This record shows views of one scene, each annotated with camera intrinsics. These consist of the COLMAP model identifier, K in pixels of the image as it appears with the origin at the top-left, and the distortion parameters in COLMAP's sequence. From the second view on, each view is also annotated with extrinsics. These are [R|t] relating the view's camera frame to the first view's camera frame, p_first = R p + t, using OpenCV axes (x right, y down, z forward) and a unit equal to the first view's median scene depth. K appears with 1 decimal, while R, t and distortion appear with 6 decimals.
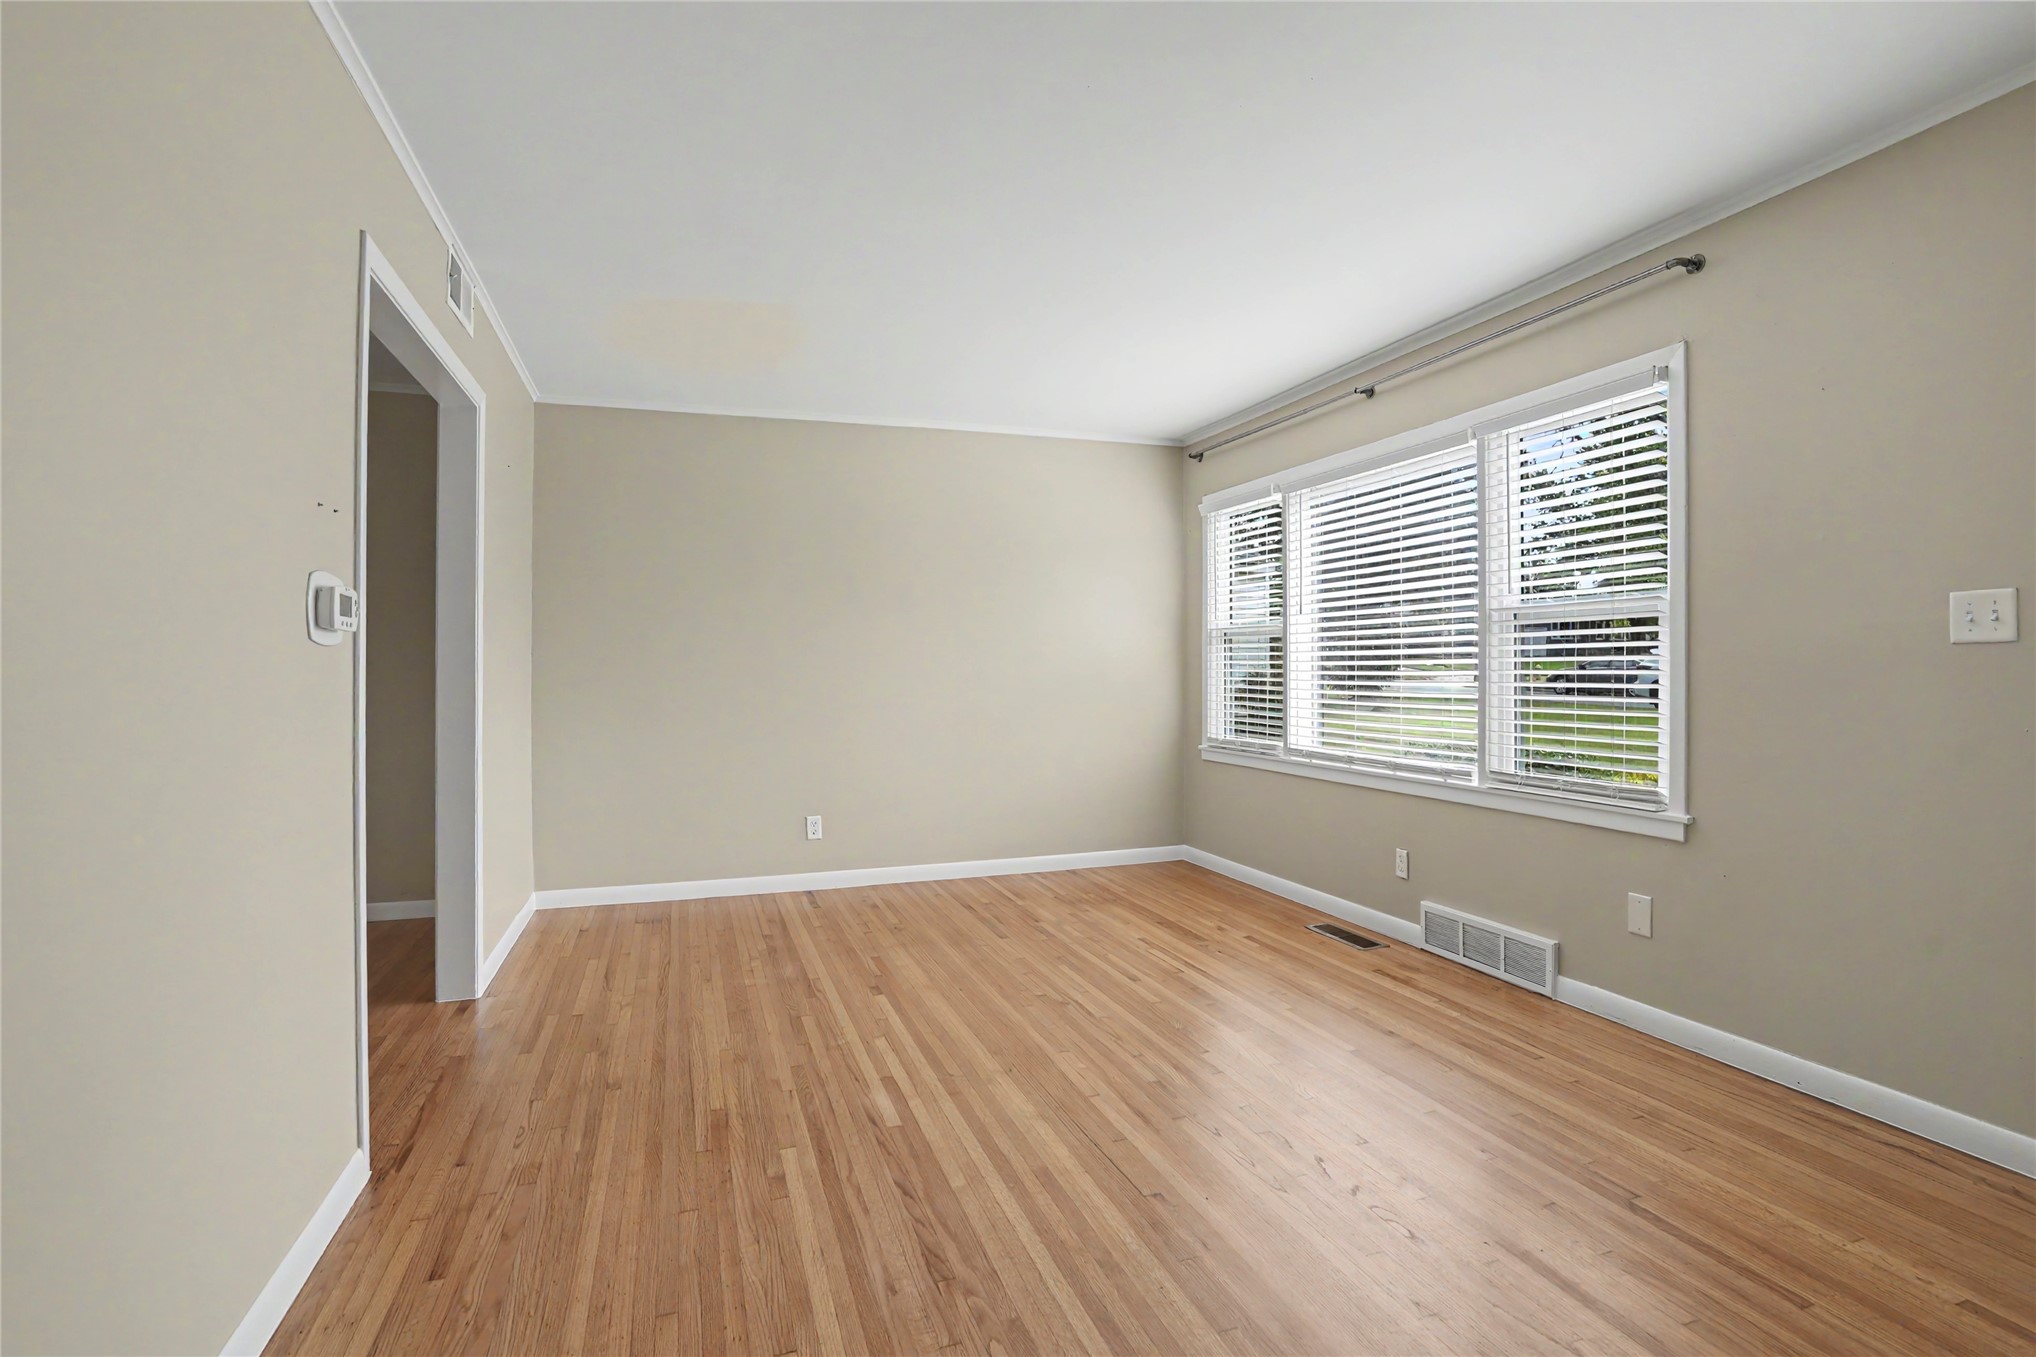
lens RADIAL K [[964.7, 0, 1038.6], [0, 964.7, 670.5], [0, 0, 1]] dist [-0.041574, 0.002344]
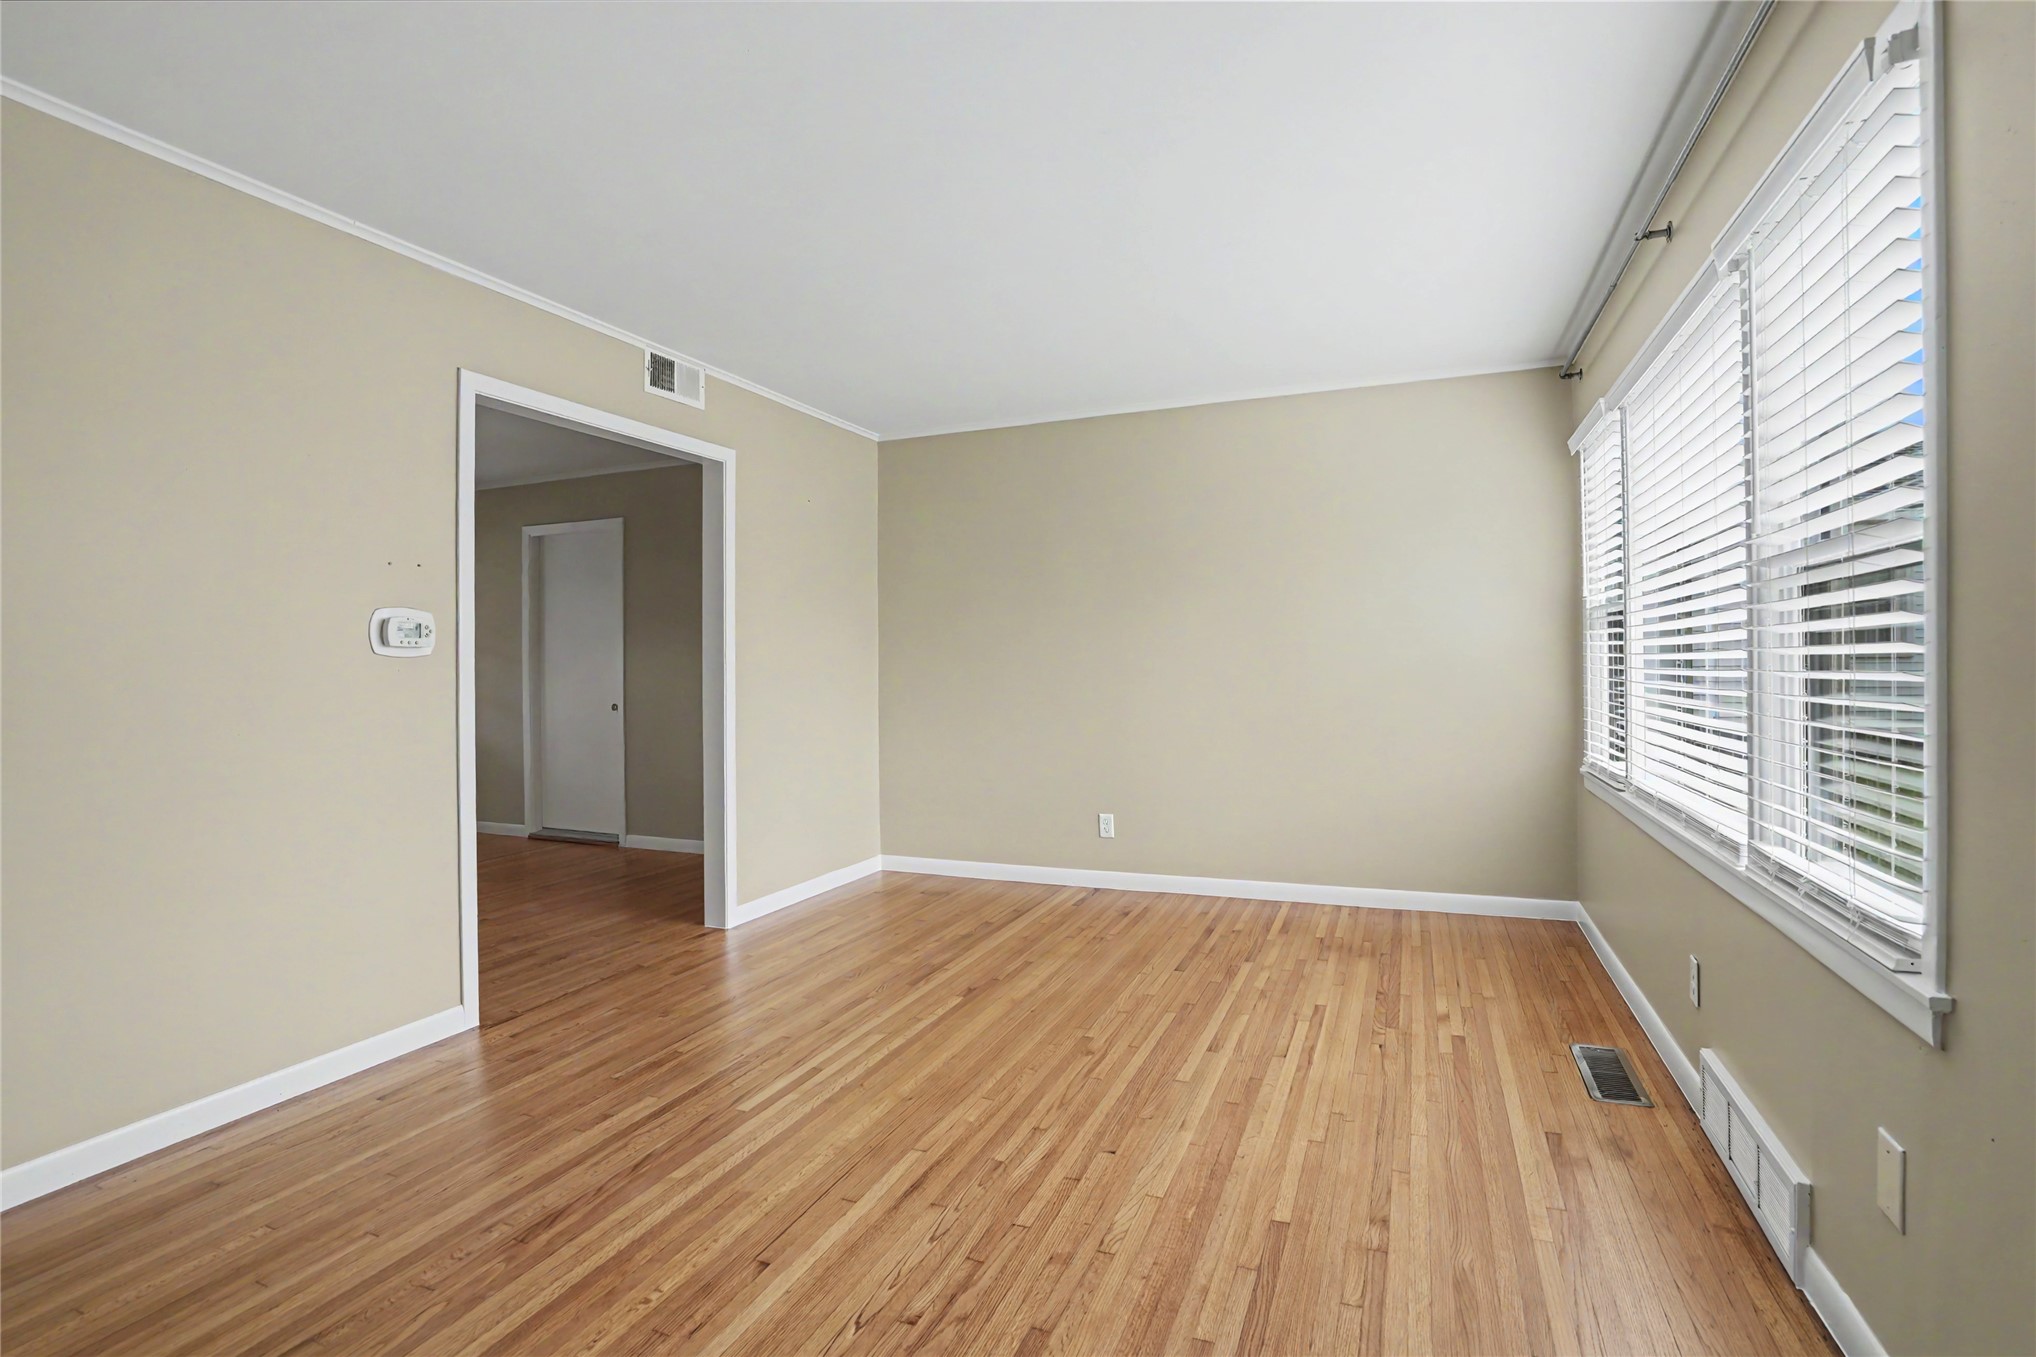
lens RADIAL K [[964.7, 0, 1036.6], [0, 964.7, 672.2], [0, 0, 1]] dist [-0.041574, 0.002344]
pose [[0.746592, 0.001744, -0.665280, 0.519125], [0.005227, 0.999950, 0.008487, -0.003932], [0.665262, -0.009814, 0.746546, 0.297911]]
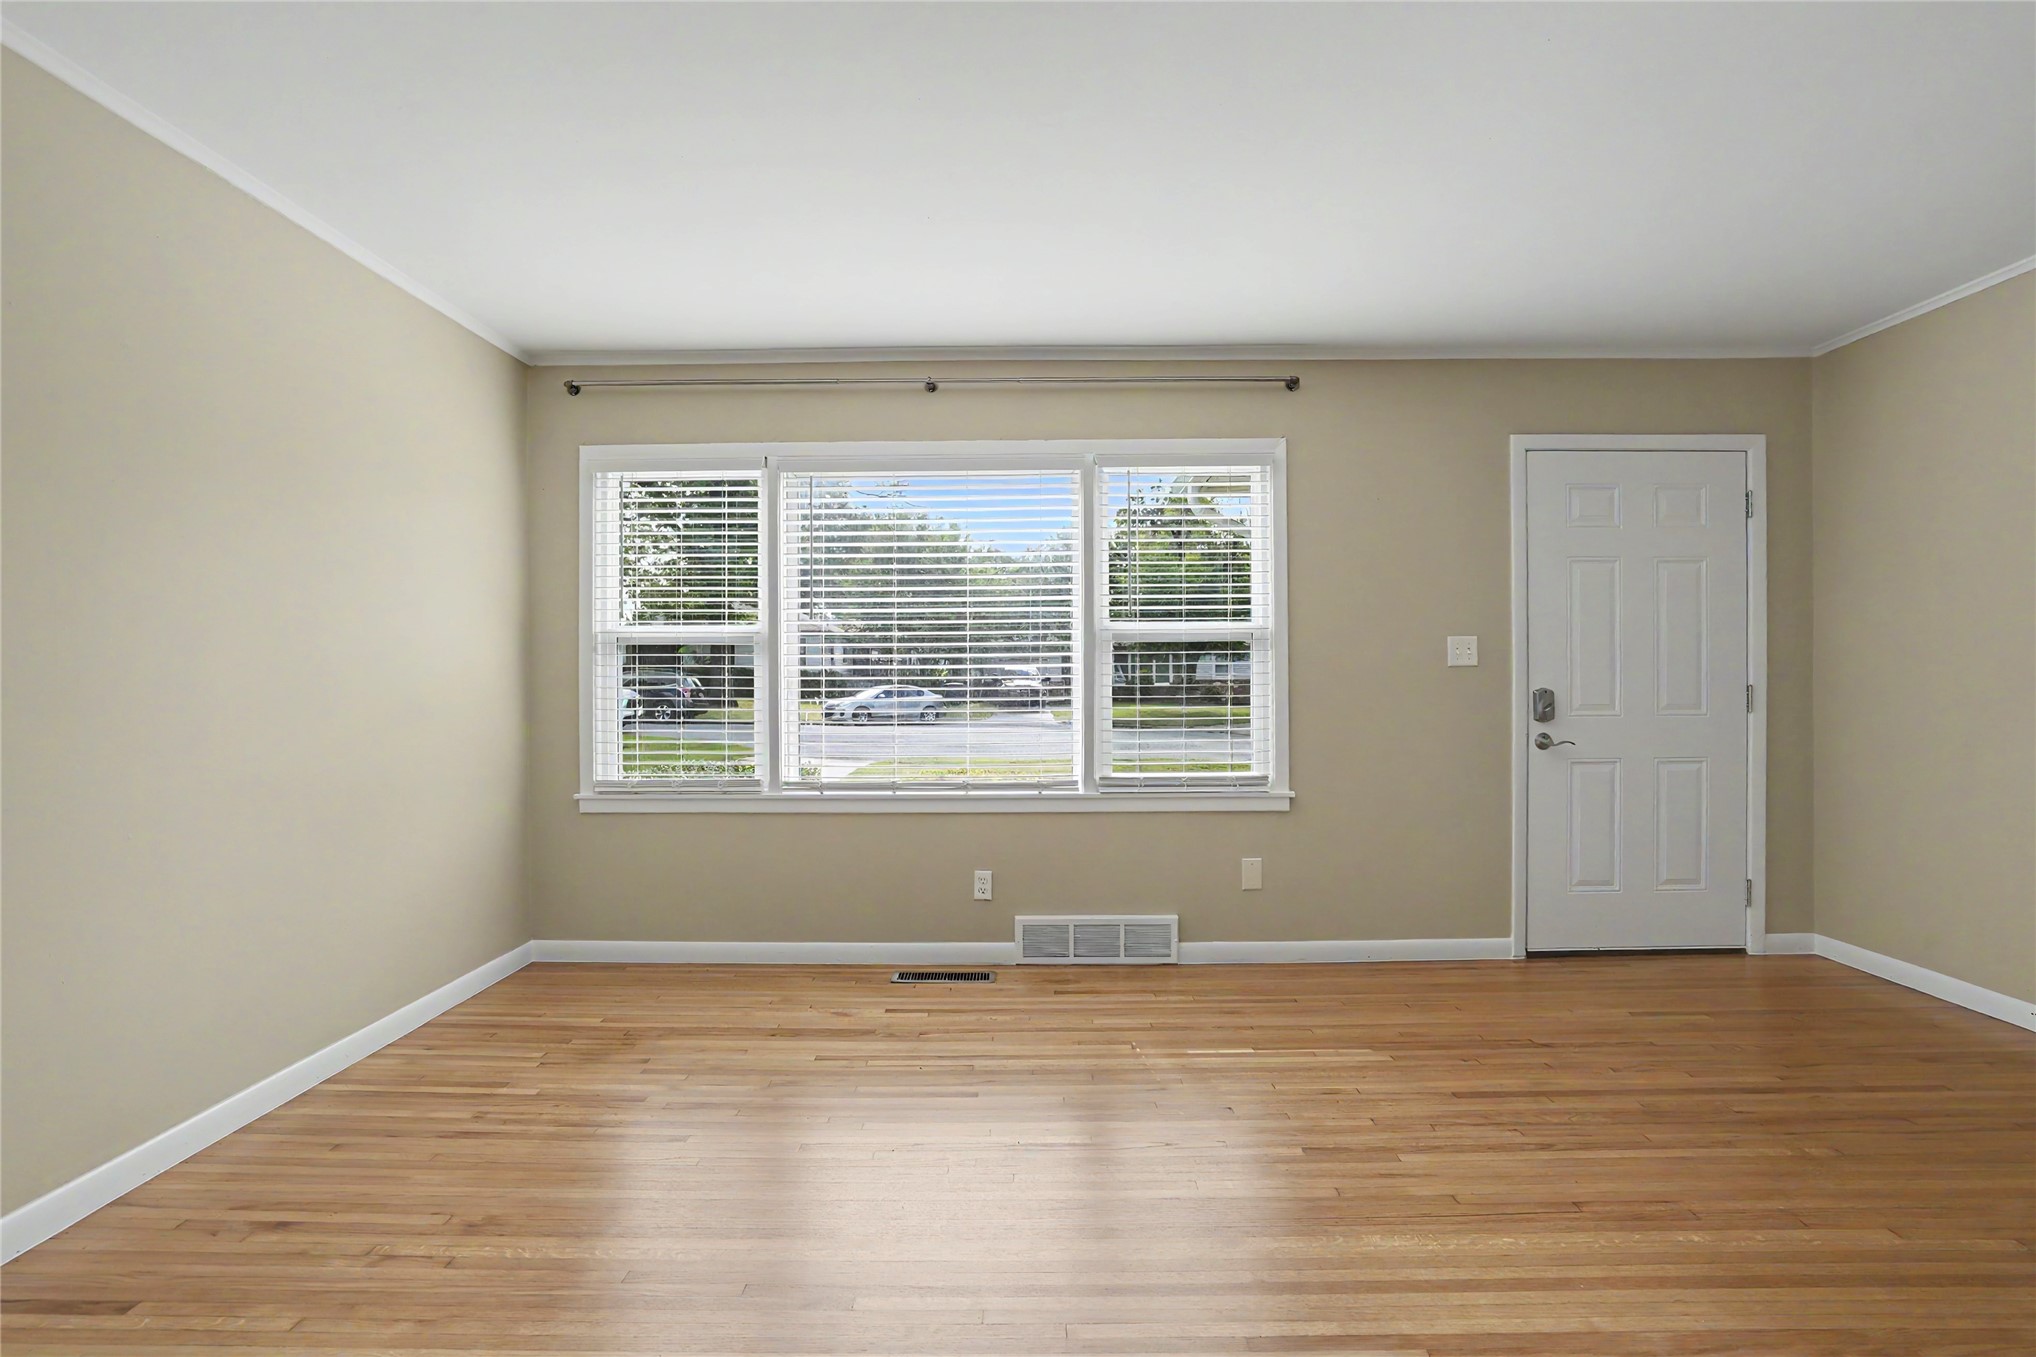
lens RADIAL K [[964.7, 0, 1010.3], [0, 964.7, 687.6], [0, 0, 1]] dist [-0.041574, 0.002344]
pose [[0.365893, -0.002277, 0.930654, -0.576838], [0.006556, 0.999978, -0.000131, 0.002524], [-0.930634, 0.006150, 0.365900, 0.685737]]
